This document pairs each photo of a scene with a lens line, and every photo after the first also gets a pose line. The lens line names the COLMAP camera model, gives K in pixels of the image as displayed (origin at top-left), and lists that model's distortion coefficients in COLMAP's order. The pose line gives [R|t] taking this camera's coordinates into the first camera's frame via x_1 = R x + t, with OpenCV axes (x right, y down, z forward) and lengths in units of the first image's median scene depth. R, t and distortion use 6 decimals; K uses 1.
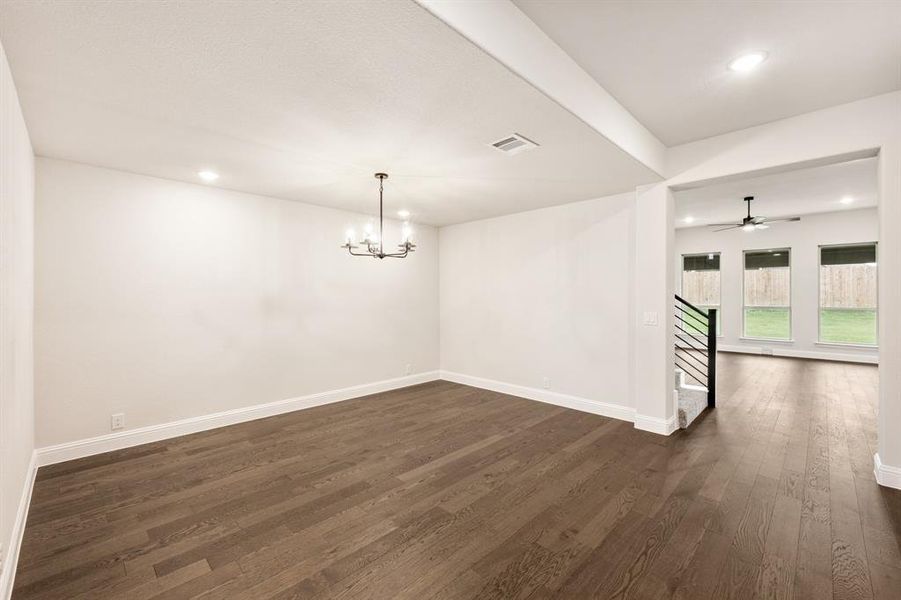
lens RADIAL K [[371.4, 0, 443.7], [0, 371.4, 298.3], [0, 0, 1]] dist [0.001425, 0.000113]
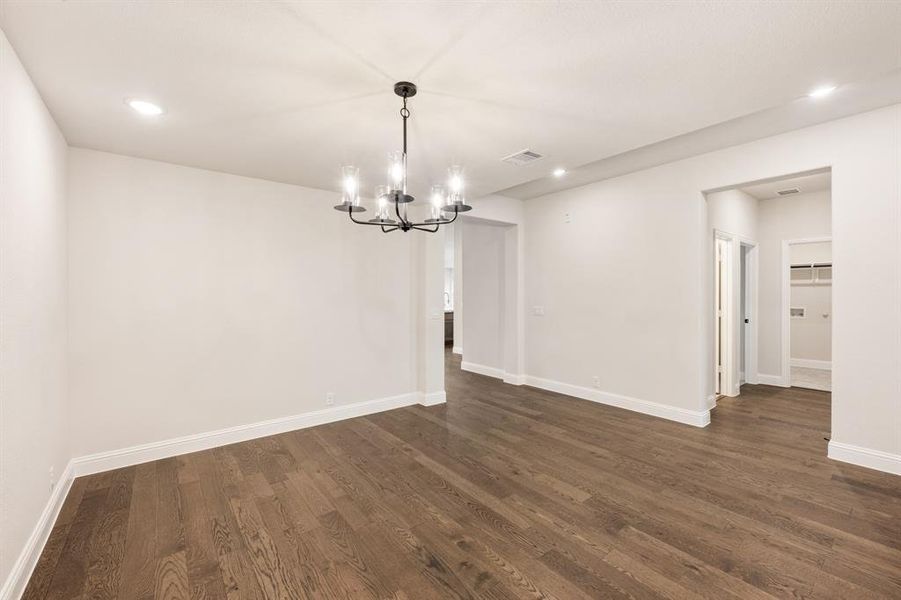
lens RADIAL K [[371.4, 0, 447.9], [0, 371.4, 299.0], [0, 0, 1]] dist [0.001425, 0.000113]
pose [[0.116030, -0.007409, 0.993218, -0.715883], [0.008176, 0.999945, 0.006504, -0.010263], [-0.993212, 0.007366, 0.116084, 0.825647]]
